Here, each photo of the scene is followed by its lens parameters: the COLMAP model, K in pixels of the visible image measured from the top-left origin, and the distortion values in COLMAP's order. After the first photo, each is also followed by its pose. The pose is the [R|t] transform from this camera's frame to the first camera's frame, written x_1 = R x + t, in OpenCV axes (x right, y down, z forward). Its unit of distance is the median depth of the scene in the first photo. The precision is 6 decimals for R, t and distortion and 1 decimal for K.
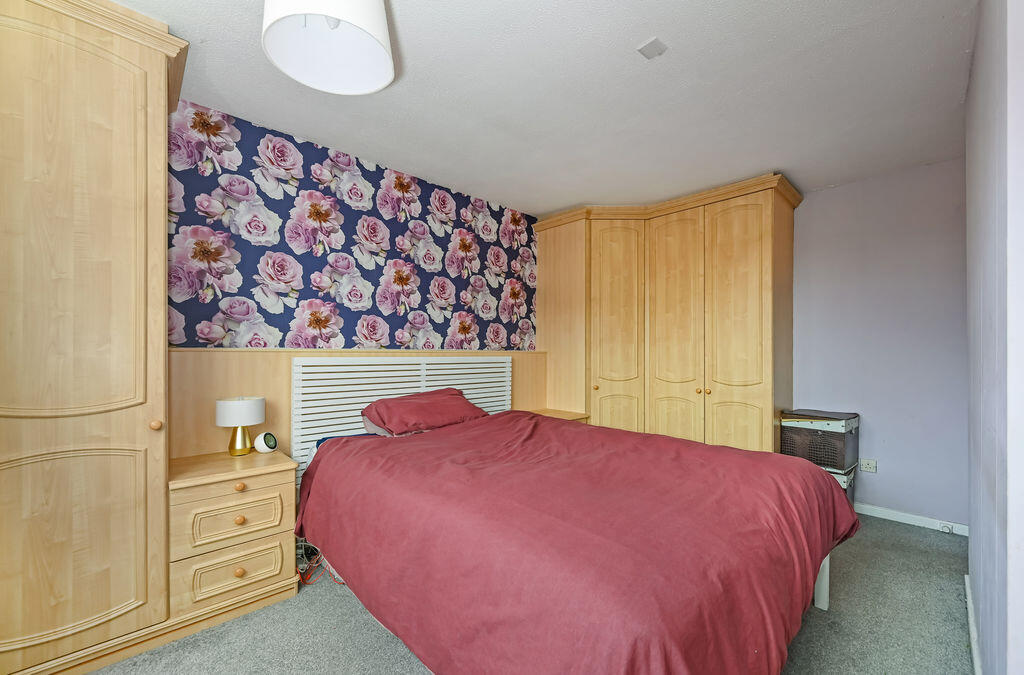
lens RADIAL K [[399.7, 0, 486.9], [0, 399.7, 359.1], [0, 0, 1]] dist [-0.016123, -0.000093]
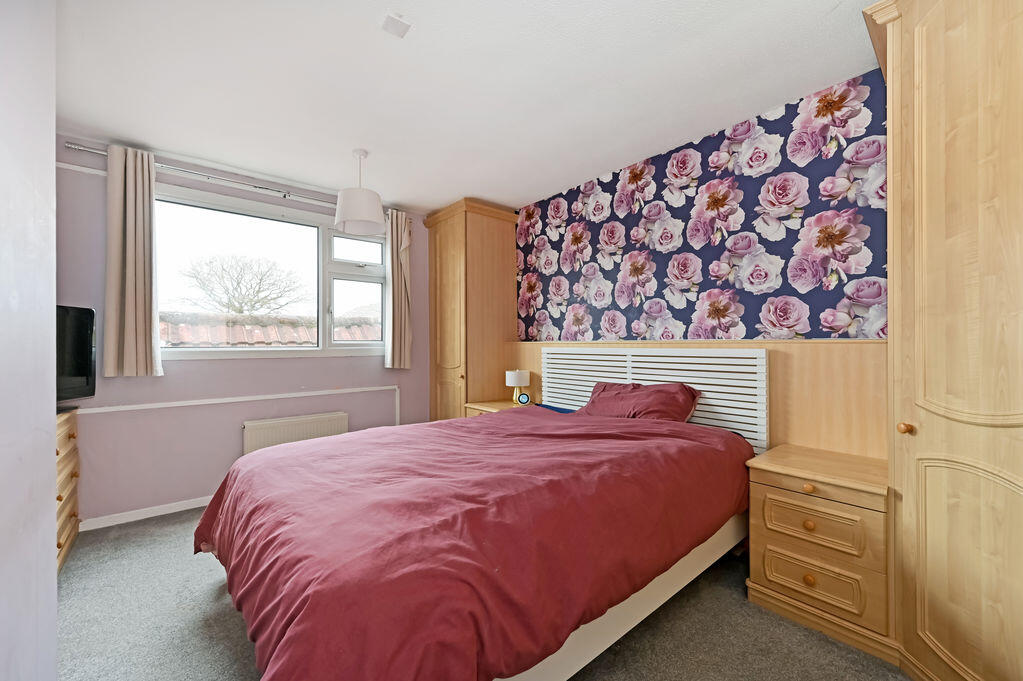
lens RADIAL K [[405.6, 0, 510.2], [0, 405.6, 340.5], [0, 0, 1]] dist [0.000242, -0.000053]
pose [[-0.030257, -0.008211, -0.999508, 0.715268], [-0.009759, 0.999921, -0.007919, -0.011814], [0.999495, 0.009515, -0.030335, 0.634853]]
